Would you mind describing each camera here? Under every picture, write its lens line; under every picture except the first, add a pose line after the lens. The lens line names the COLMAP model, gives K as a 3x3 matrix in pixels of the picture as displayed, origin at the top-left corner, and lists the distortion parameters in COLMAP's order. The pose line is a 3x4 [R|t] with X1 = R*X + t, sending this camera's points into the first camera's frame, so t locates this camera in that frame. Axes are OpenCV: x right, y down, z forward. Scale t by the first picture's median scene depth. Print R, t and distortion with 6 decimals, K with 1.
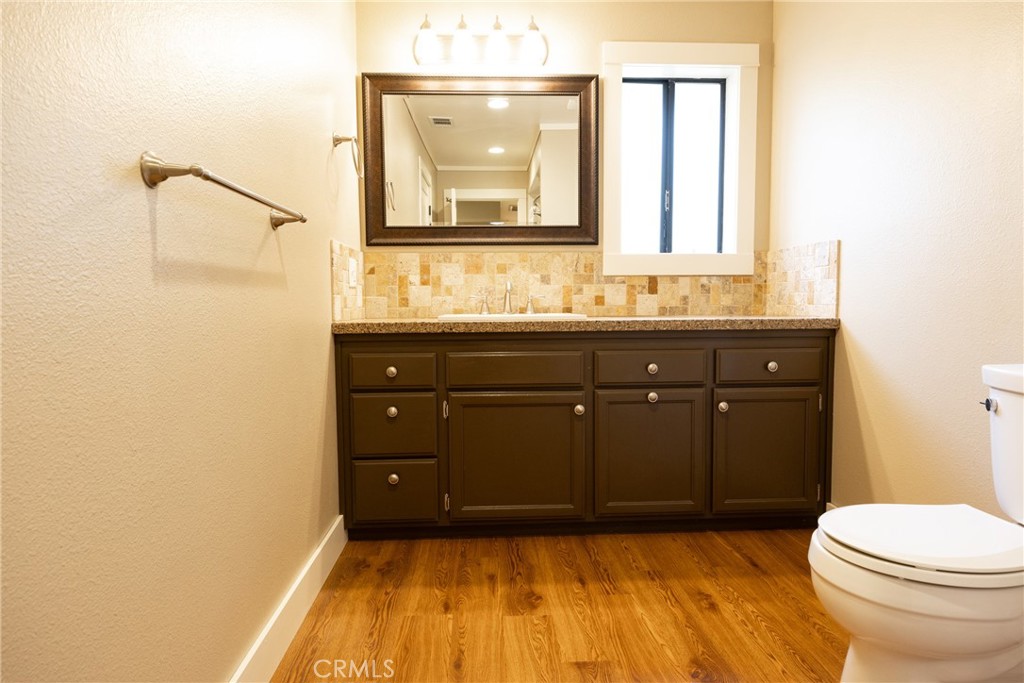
lens RADIAL K [[592.9, 0, 512.0], [0, 592.9, 341.5], [0, 0, 1]] dist [0.000054, 0.001561]
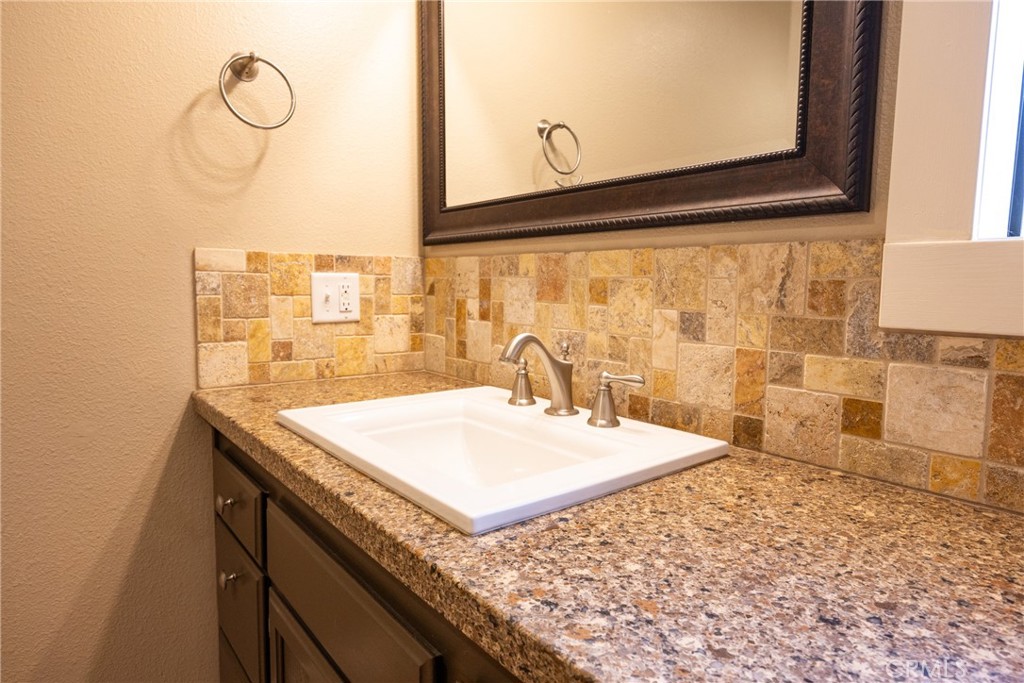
lens RADIAL K [[592.9, 0, 512.0], [0, 592.9, 341.5], [0, 0, 1]] dist [0.000054, 0.001561]
pose [[0.580948, 0.097400, -0.808092, 0.274565], [-0.067560, 0.995159, 0.071378, -0.114159], [0.811132, 0.013128, 0.584716, 0.724120]]
